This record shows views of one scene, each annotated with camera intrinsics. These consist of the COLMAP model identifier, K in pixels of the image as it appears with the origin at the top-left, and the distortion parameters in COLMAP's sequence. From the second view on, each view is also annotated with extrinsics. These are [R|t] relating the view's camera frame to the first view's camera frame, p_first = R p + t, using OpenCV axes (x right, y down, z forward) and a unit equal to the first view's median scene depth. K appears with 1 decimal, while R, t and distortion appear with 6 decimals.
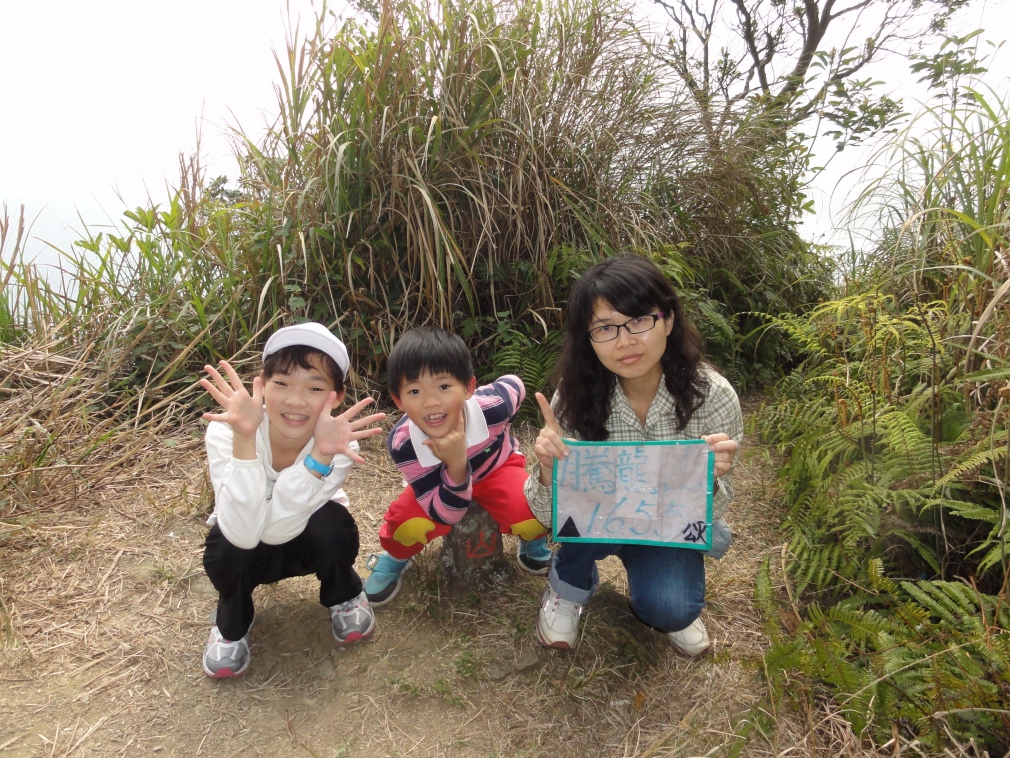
lens RADIAL K [[713.3, 0, 505.0], [0, 713.3, 379.0], [0, 0, 1]] dist [0.000081, -0.000756]
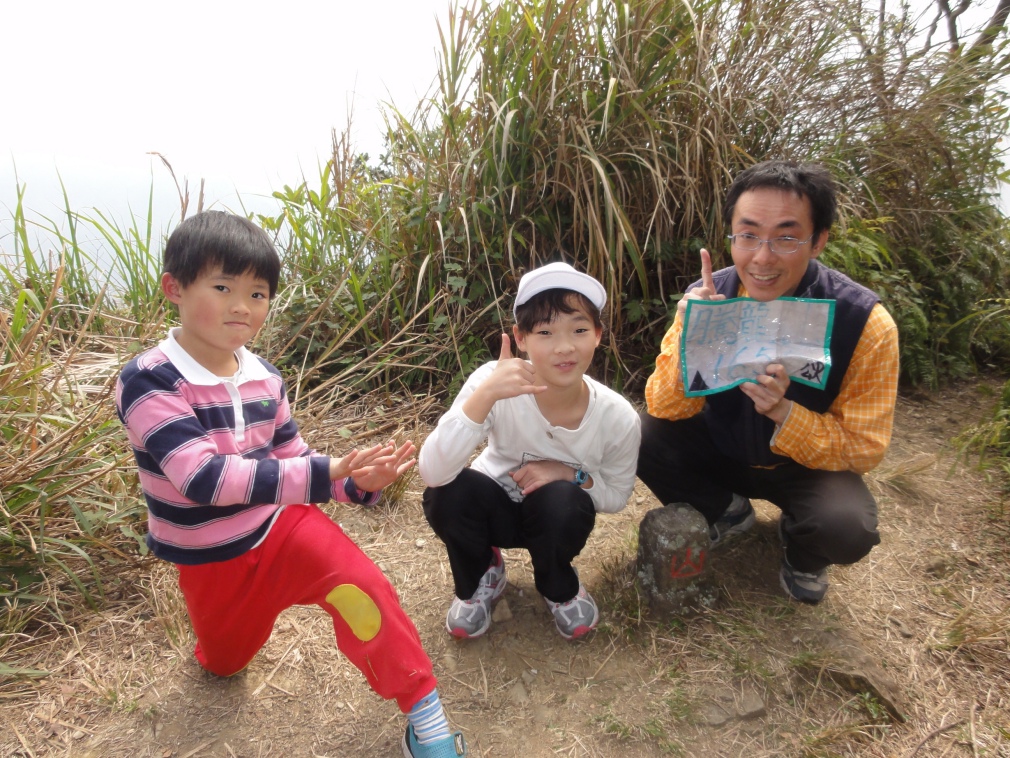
lens RADIAL K [[710.0, 0, 505.0], [0, 710.0, 379.0], [0, 0, 1]] dist [-0.001801, 0.005583]
pose [[0.988842, 0.028612, -0.146195, -0.081806], [-0.024319, 0.999221, 0.031070, -0.008937], [0.146970, -0.027168, 0.988768, 0.069424]]
